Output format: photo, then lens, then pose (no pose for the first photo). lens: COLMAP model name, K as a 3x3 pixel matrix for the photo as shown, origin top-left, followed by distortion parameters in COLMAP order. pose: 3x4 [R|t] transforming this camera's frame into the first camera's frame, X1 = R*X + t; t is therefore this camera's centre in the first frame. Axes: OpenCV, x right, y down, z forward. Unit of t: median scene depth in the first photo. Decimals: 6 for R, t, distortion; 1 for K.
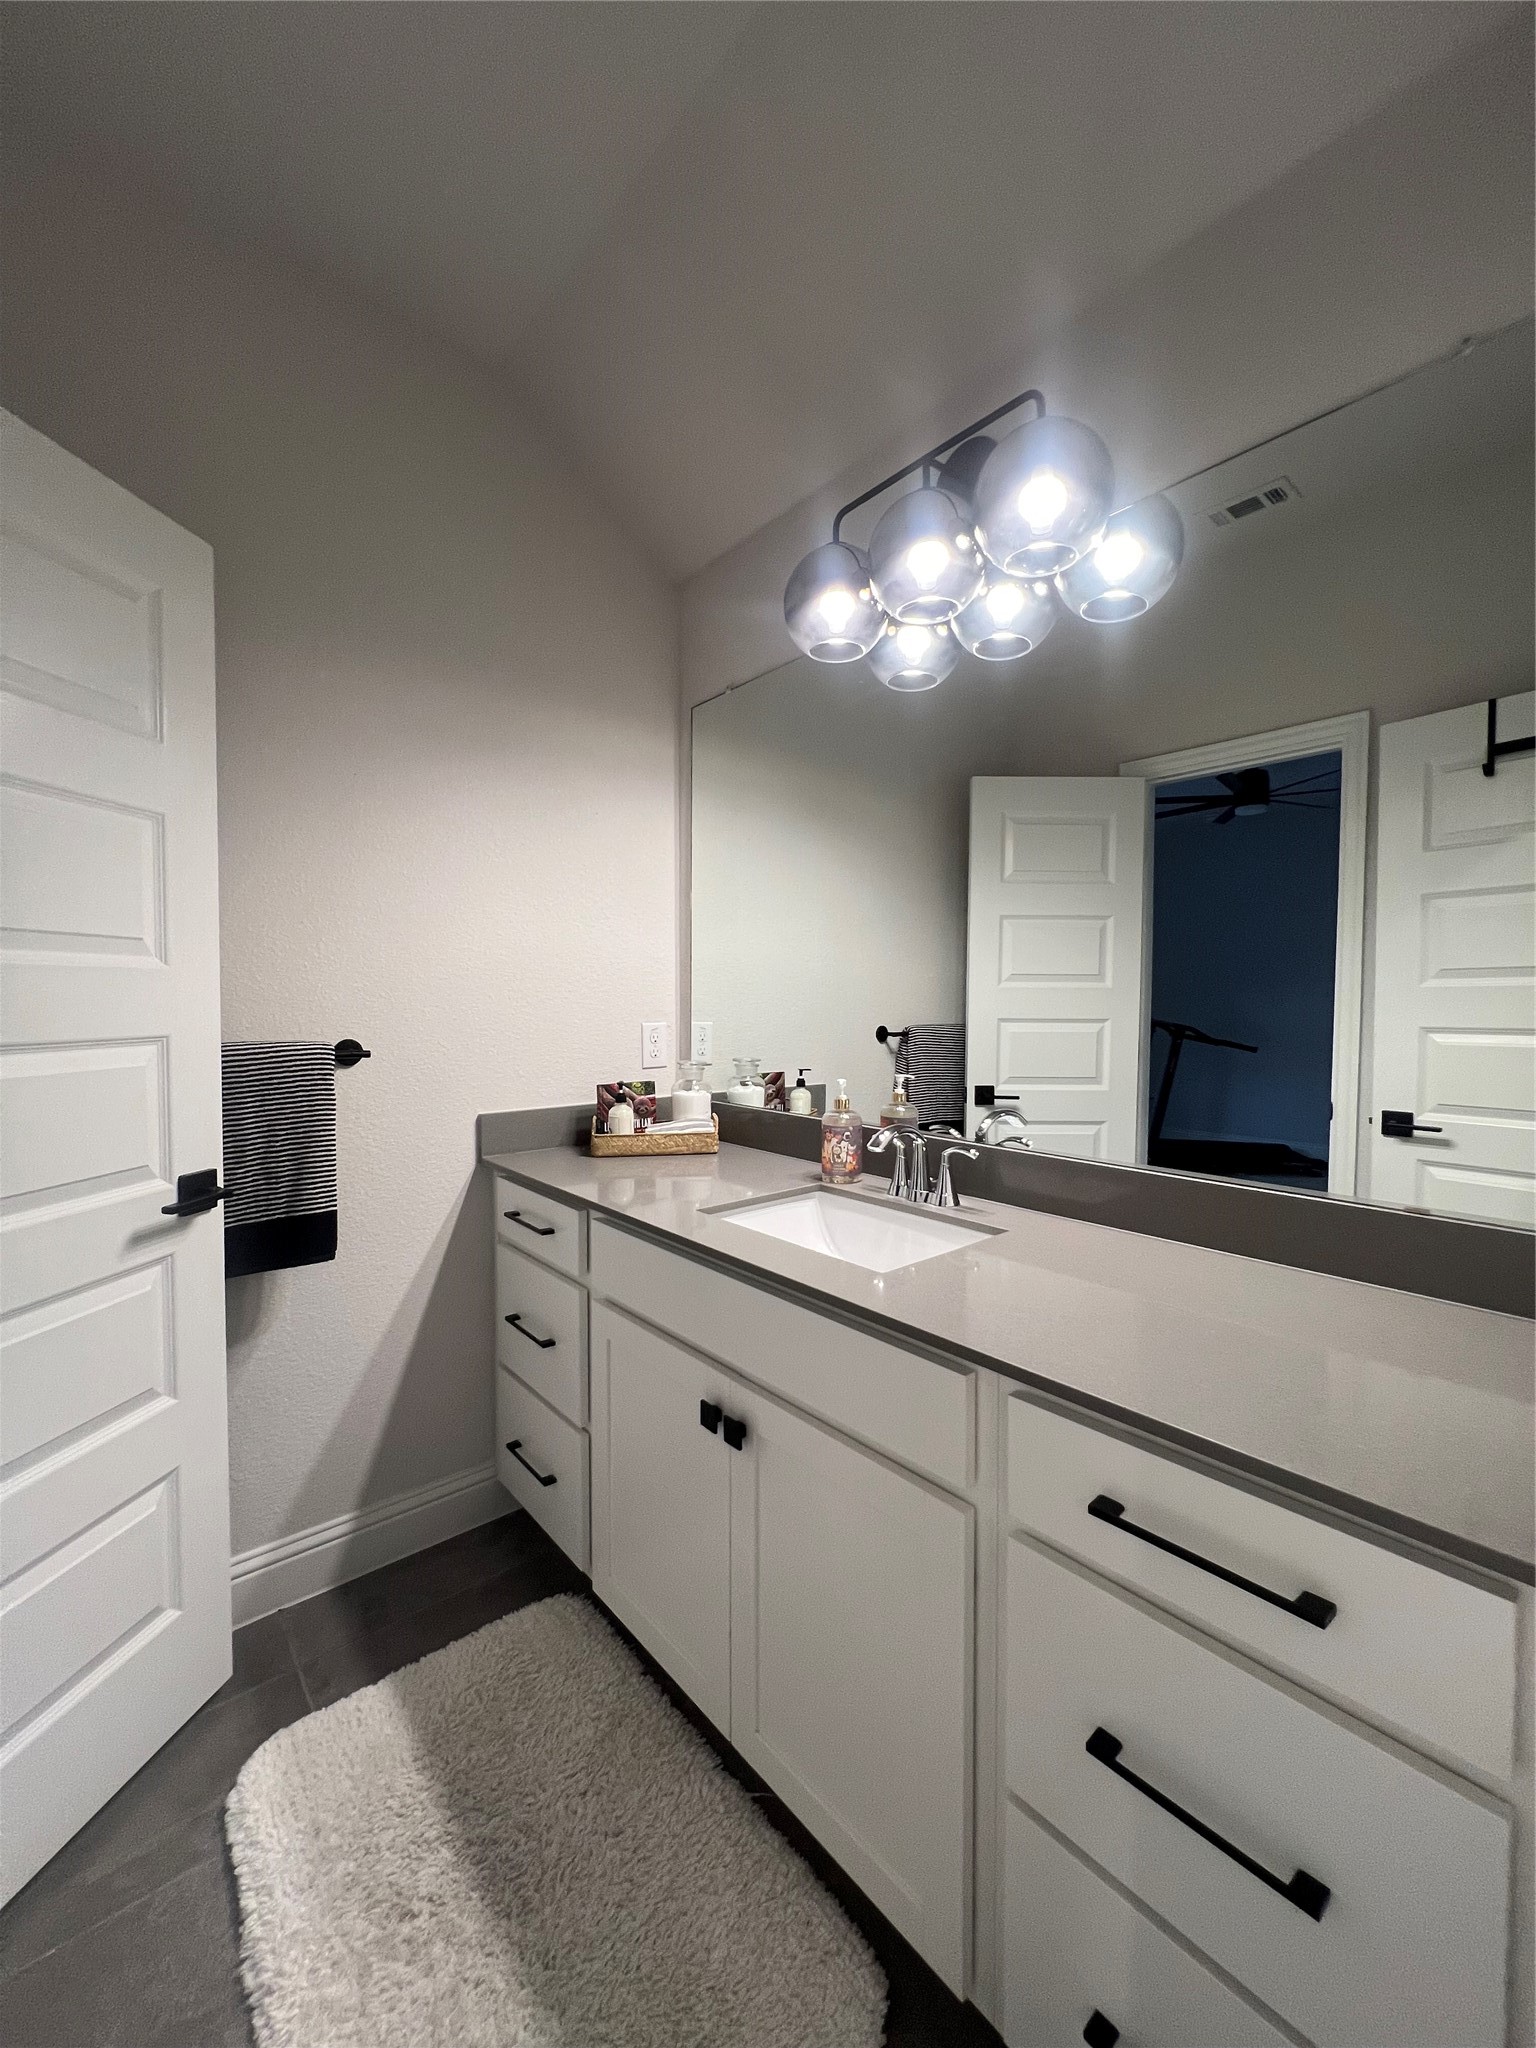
lens RADIAL K [[816.8, 0, 775.3], [0, 816.8, 1018.9], [0, 0, 1]] dist [0.000154, -0.000478]
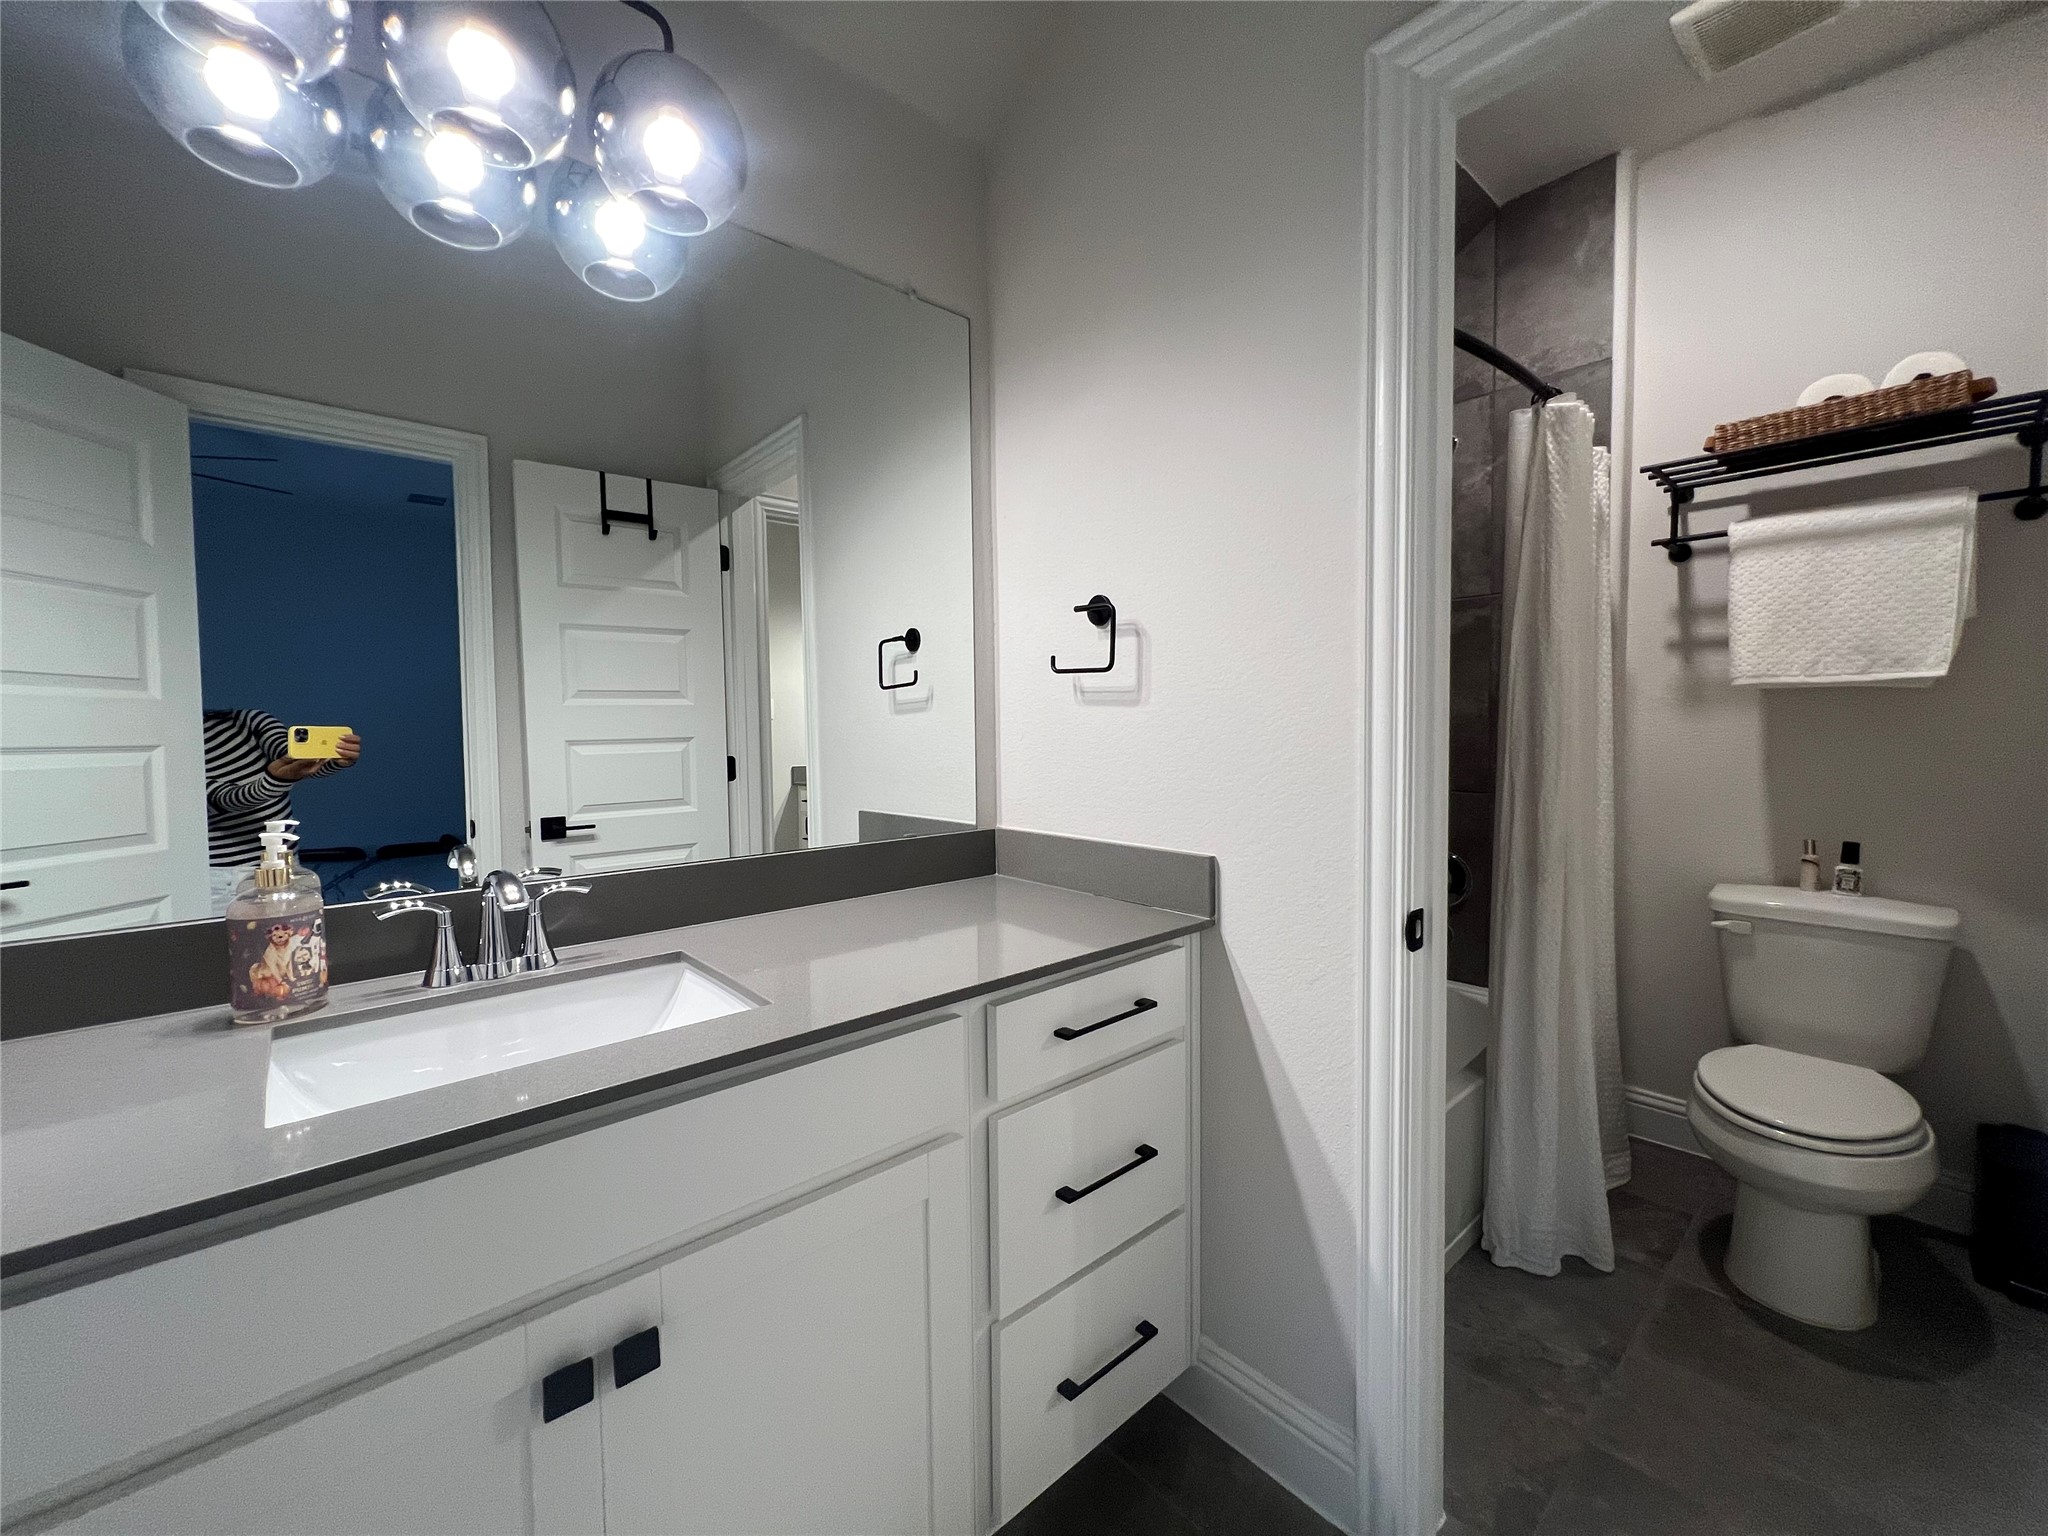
lens RADIAL K [[820.1, 0, 1023.5], [0, 820.1, 763.2], [0, 0, 1]] dist [-0.000851, 0.000282]
pose [[-0.010558, -0.043332, 0.999005, -0.375083], [0.039798, 0.998251, 0.043720, 0.018120], [-0.999152, 0.040220, -0.008815, 0.386587]]
